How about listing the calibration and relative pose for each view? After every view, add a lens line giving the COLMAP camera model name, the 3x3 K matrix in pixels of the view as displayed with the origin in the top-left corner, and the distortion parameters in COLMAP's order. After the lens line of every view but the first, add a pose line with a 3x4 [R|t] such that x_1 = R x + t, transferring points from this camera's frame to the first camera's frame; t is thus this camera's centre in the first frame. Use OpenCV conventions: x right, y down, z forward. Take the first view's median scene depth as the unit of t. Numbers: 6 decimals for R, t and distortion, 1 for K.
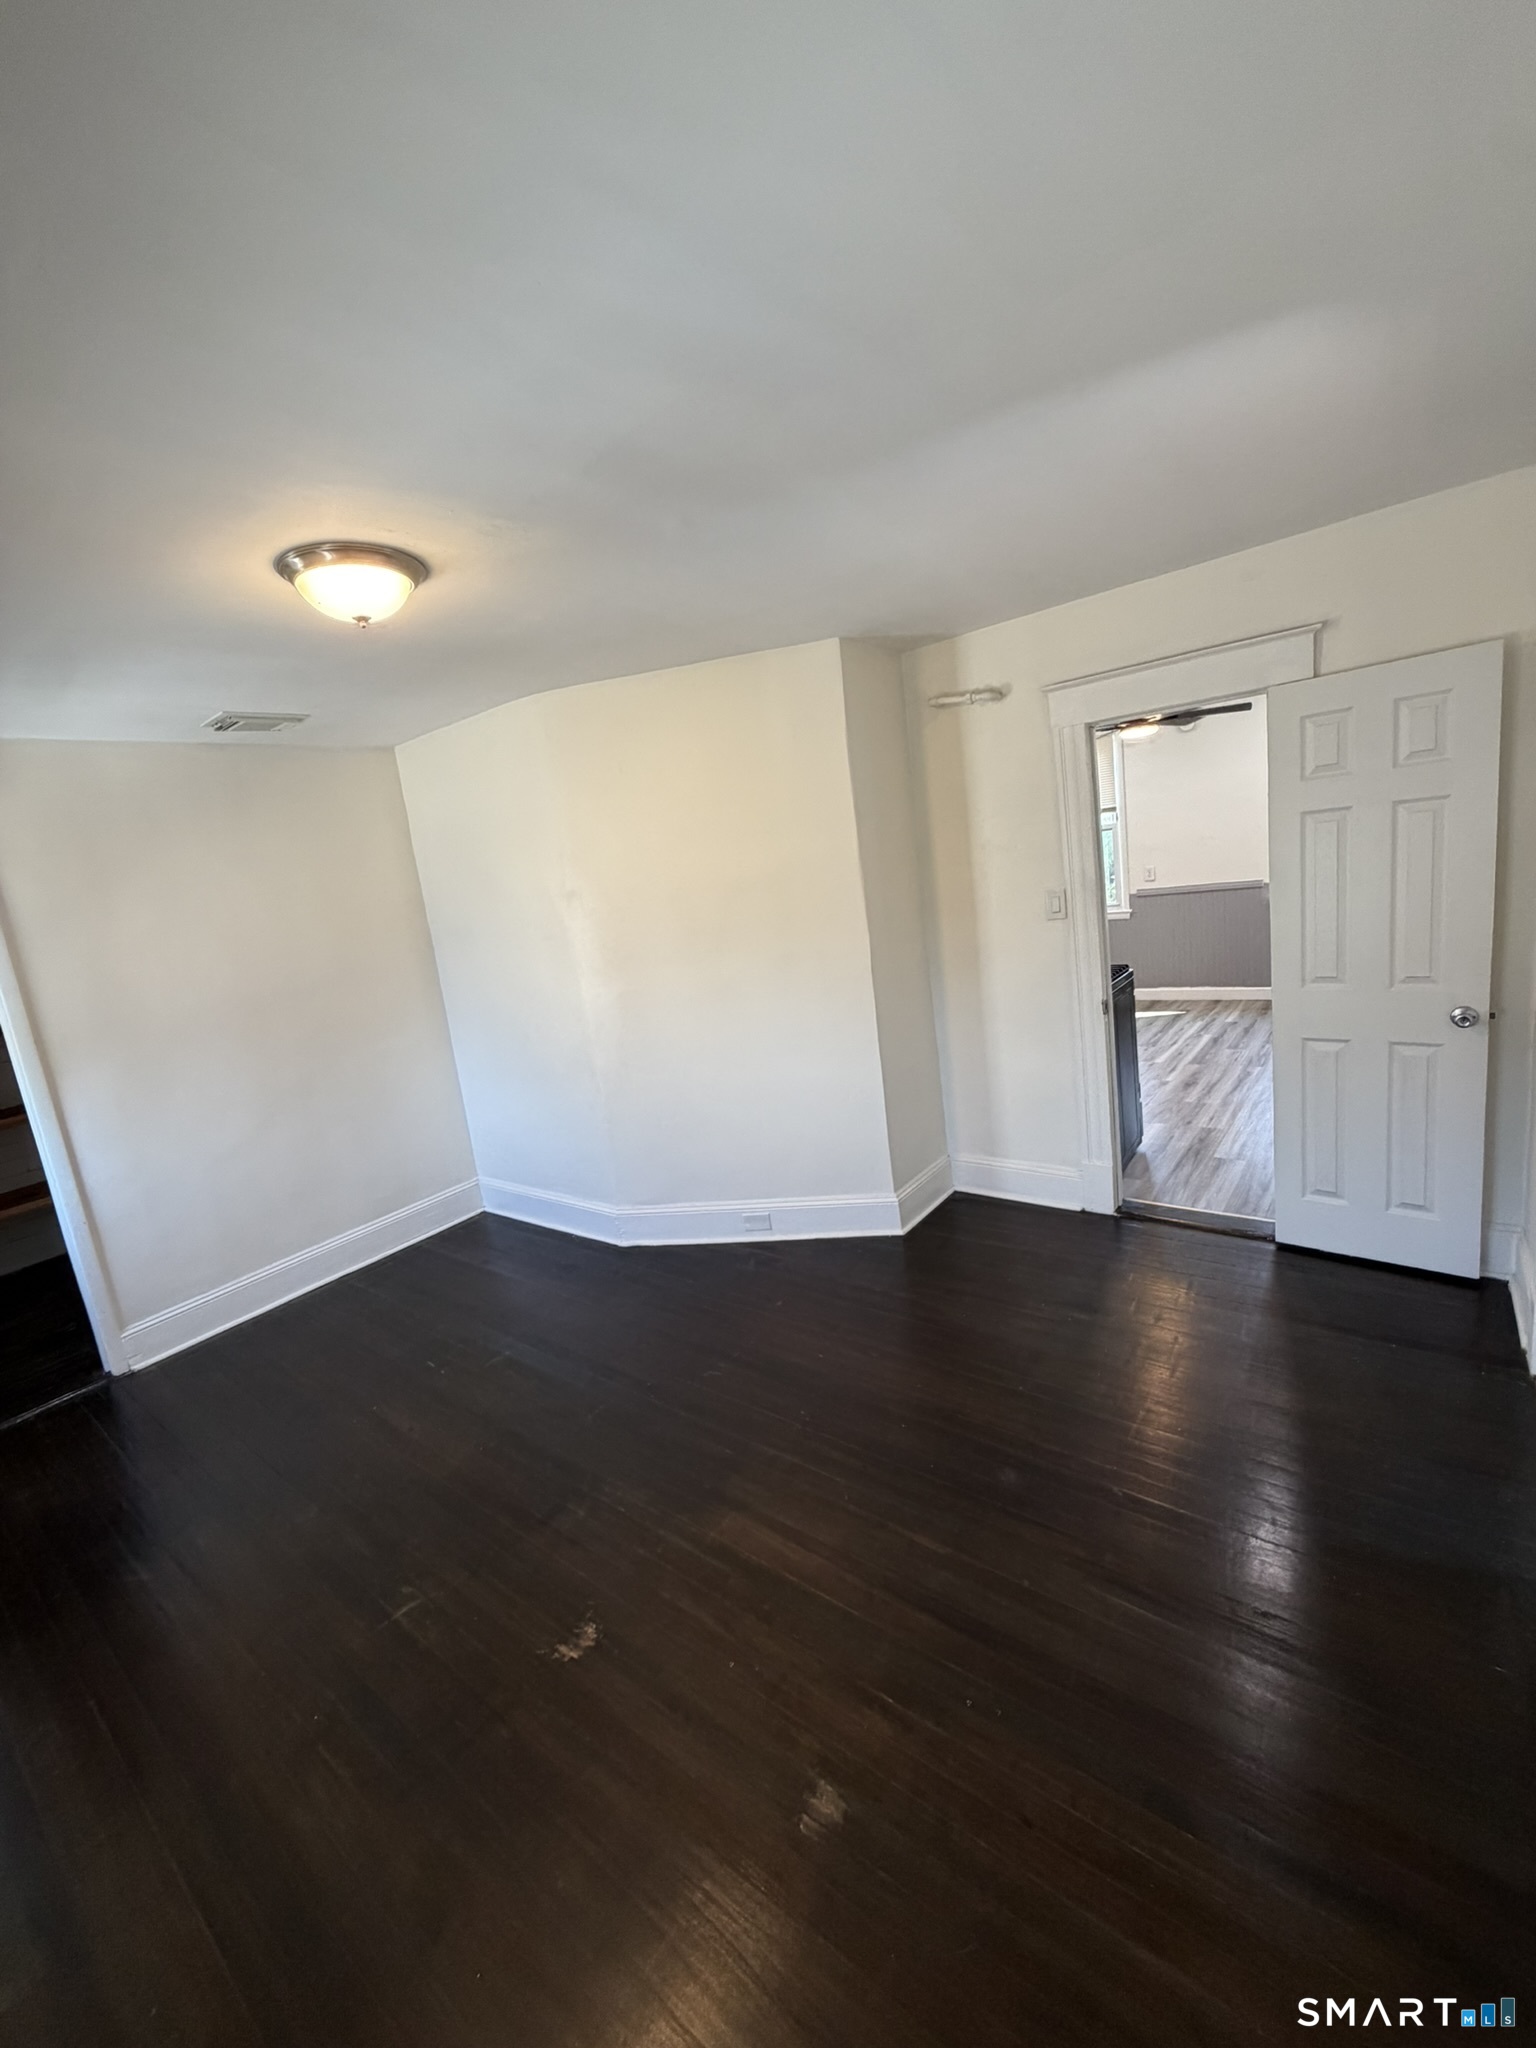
lens RADIAL K [[821.1, 0, 771.8], [0, 821.1, 1024.8], [0, 0, 1]] dist [0.003798, 0.000118]
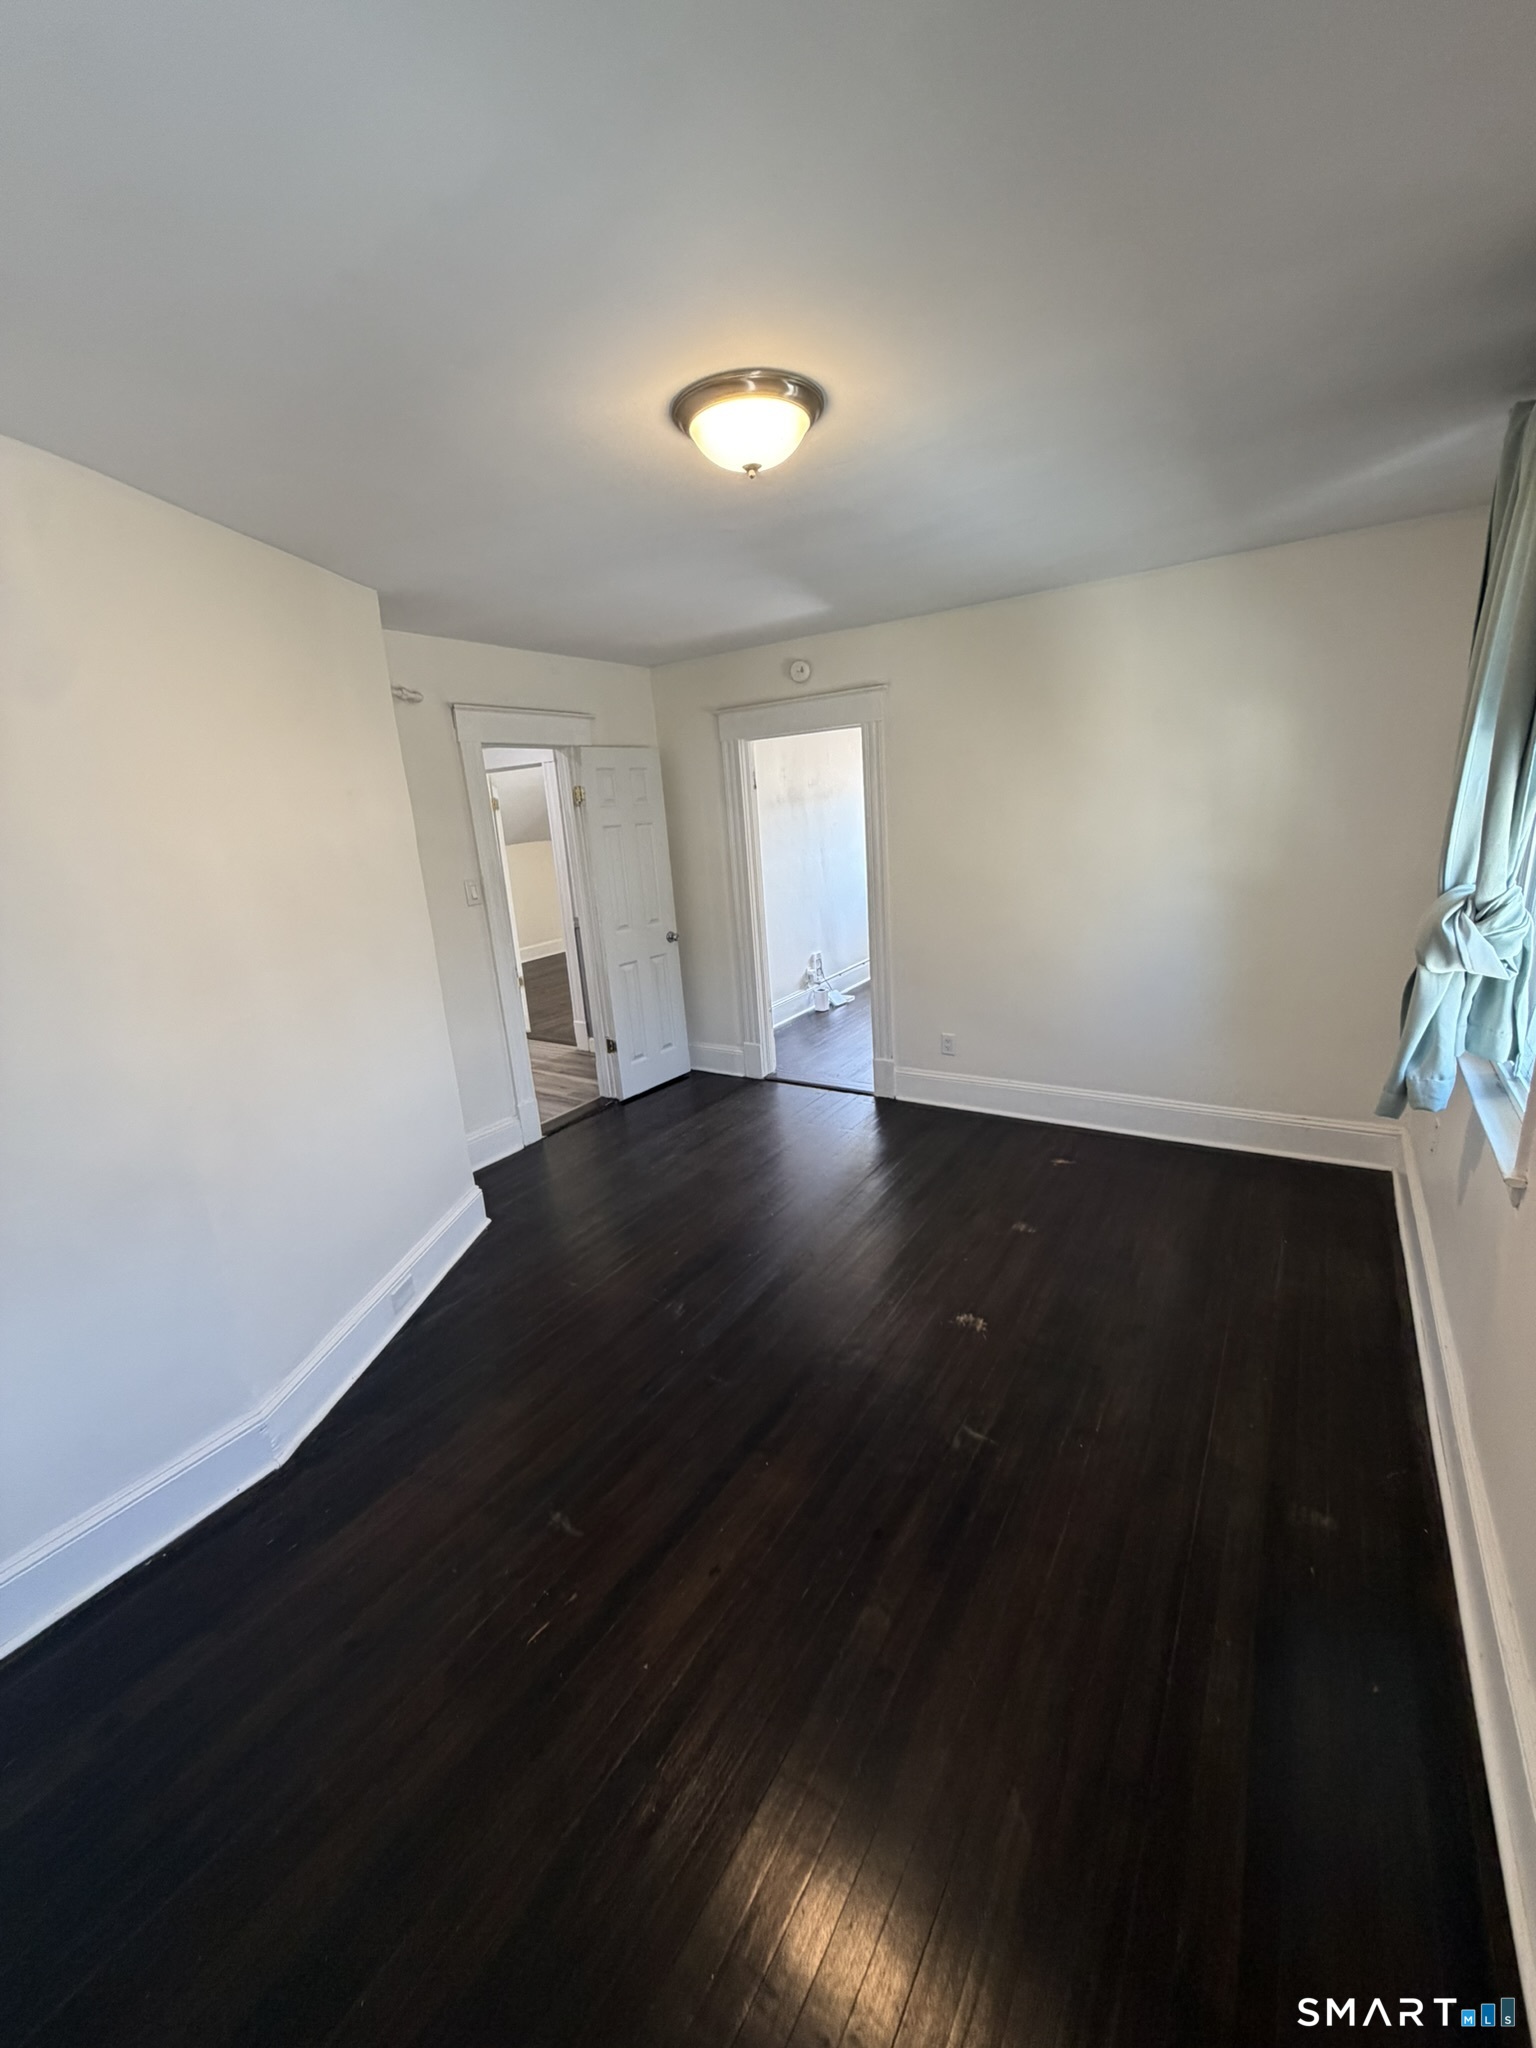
lens RADIAL K [[821.1, 0, 768.2], [0, 821.1, 1024.0], [0, 0, 1]] dist [0.003798, 0.000118]
pose [[-0.077869, -0.125795, 0.988995, -1.075277], [0.270416, 0.952154, 0.142401, -0.025506], [-0.959589, 0.278529, -0.040126, 0.869957]]
